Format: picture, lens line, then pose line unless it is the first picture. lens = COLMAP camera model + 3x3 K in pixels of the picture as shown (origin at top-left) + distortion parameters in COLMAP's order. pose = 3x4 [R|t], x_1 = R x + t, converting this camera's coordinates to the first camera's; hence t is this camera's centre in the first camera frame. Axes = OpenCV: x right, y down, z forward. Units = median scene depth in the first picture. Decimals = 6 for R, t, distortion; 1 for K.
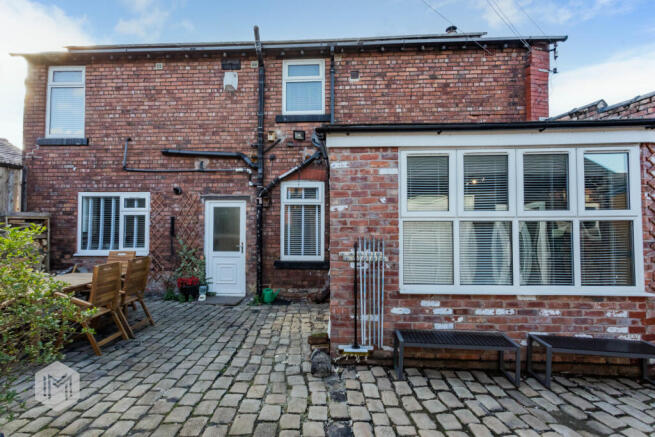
lens RADIAL K [[309.7, 0, 324.0], [0, 309.7, 218.9], [0, 0, 1]] dist [-0.001006, 0.003024]
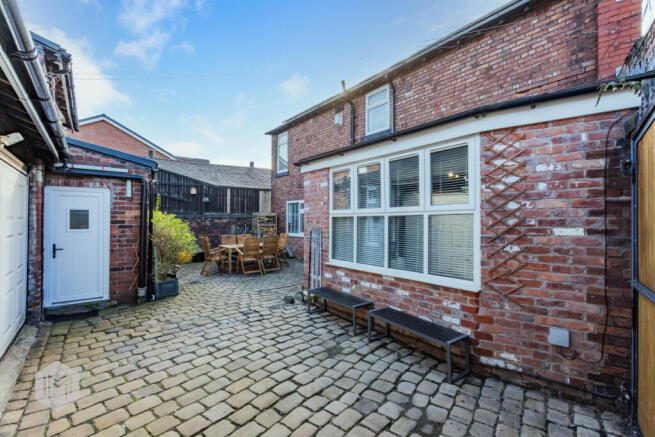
lens RADIAL K [[309.7, 0, 322.5], [0, 309.7, 217.9], [0, 0, 1]] dist [-0.001006, 0.003024]
pose [[0.632547, -0.005718, -0.774501, 1.425672], [0.020387, 0.999749, 0.009270, -0.001890], [0.774253, -0.021653, 0.632505, 0.017232]]
